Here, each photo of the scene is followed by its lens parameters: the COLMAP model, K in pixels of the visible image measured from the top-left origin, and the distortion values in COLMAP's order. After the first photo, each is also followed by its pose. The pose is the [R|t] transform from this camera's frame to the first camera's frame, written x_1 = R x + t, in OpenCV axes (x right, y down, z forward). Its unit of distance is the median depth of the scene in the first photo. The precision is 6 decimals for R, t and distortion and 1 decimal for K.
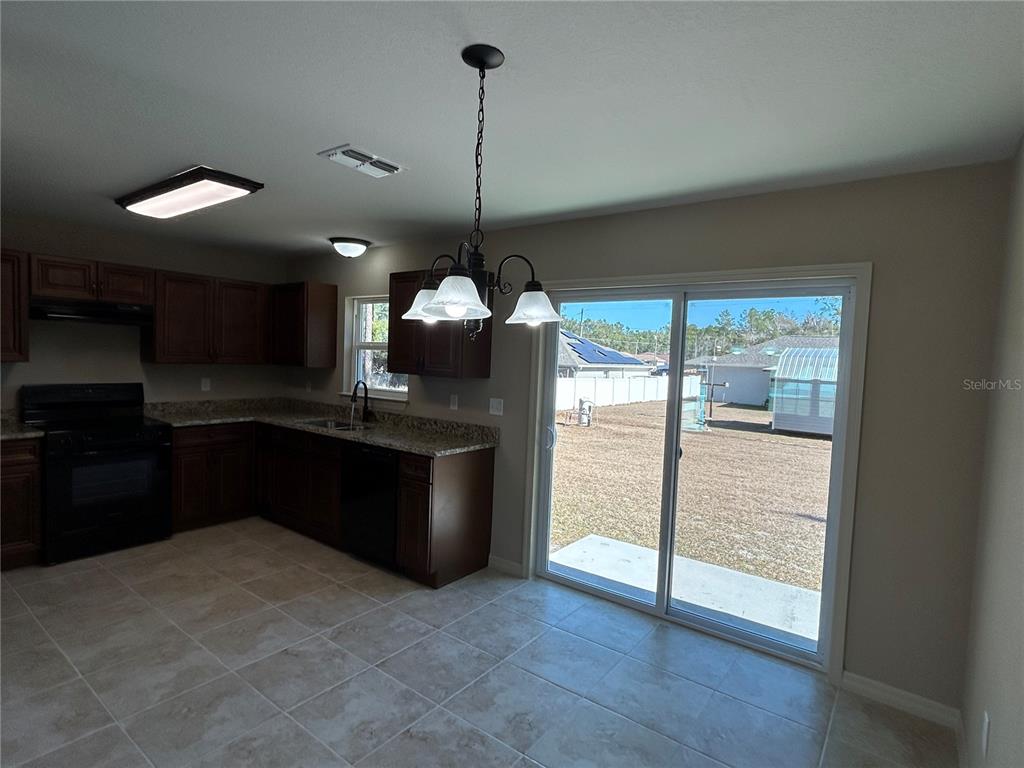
lens RADIAL K [[538.6, 0, 510.2], [0, 538.6, 384.6], [0, 0, 1]] dist [0.003281, 0.001442]
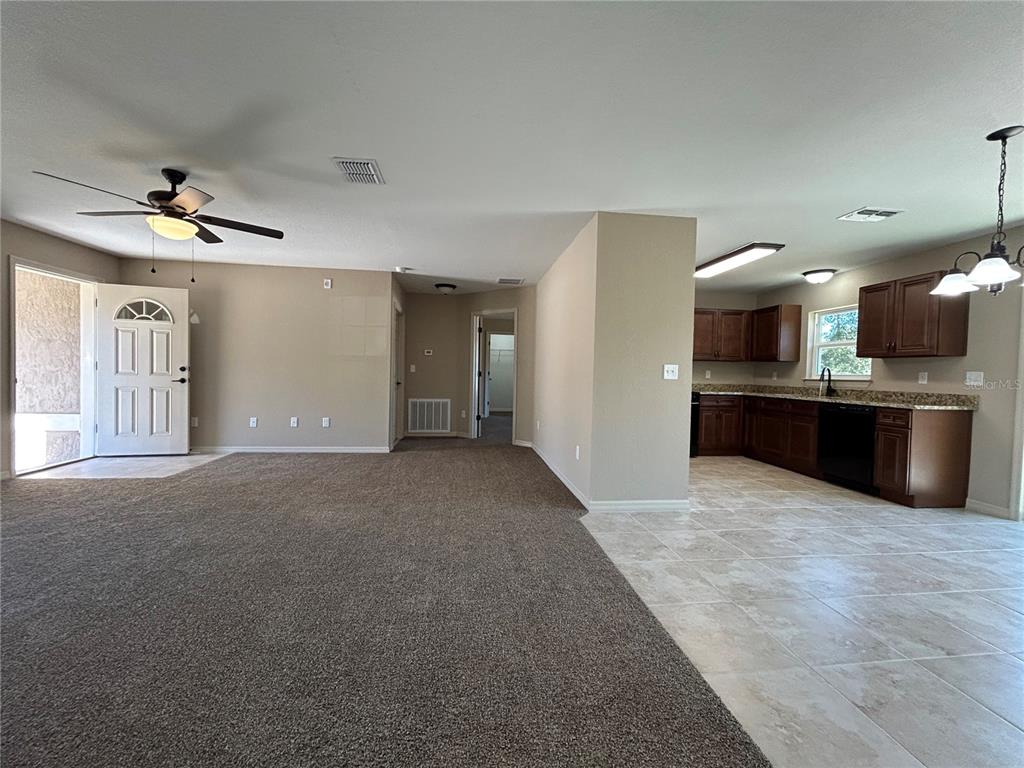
lens RADIAL K [[414.3, 0, 511.3], [0, 414.3, 382.7], [0, 0, 1]] dist [-0.001365, 0.000890]
pose [[0.697259, -0.003520, -0.716810, -0.088441], [-0.036041, 0.998551, -0.039961, 0.131075], [0.715912, 0.053698, 0.696122, -0.441110]]
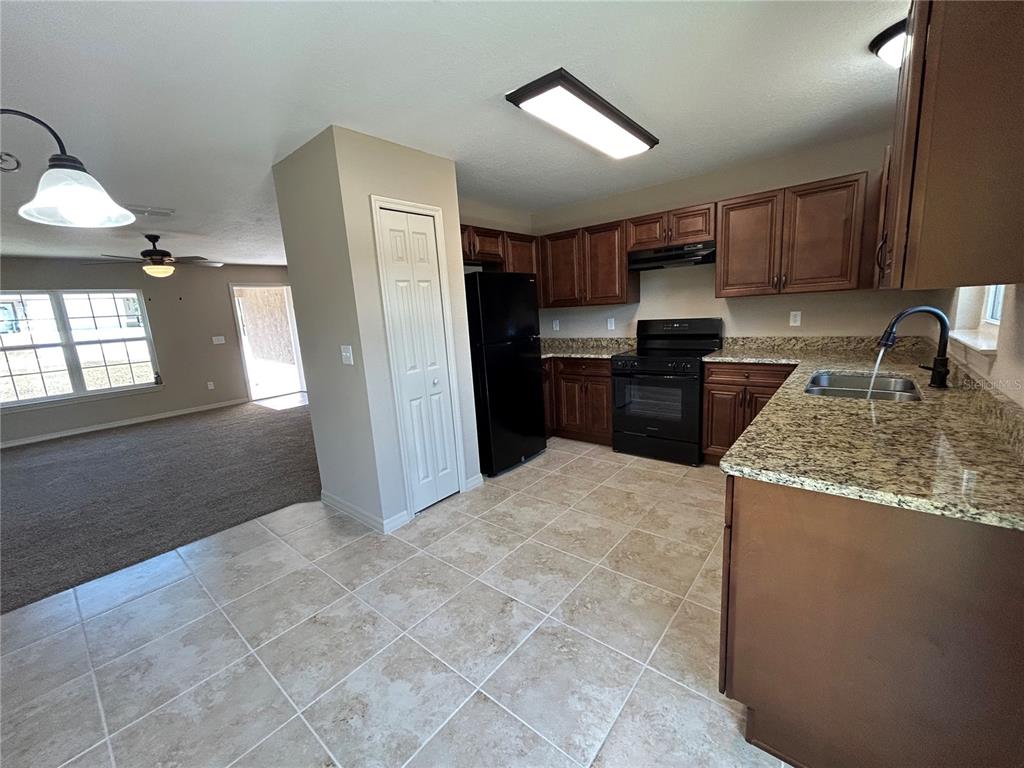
lens RADIAL K [[414.3, 0, 509.9], [0, 414.3, 381.3], [0, 0, 1]] dist [-0.001365, 0.000890]
pose [[-0.047959, 0.138257, -0.989234, 0.182132], [0.004178, 0.990393, 0.138217, 0.007597], [0.998841, 0.002496, -0.048076, 0.747965]]
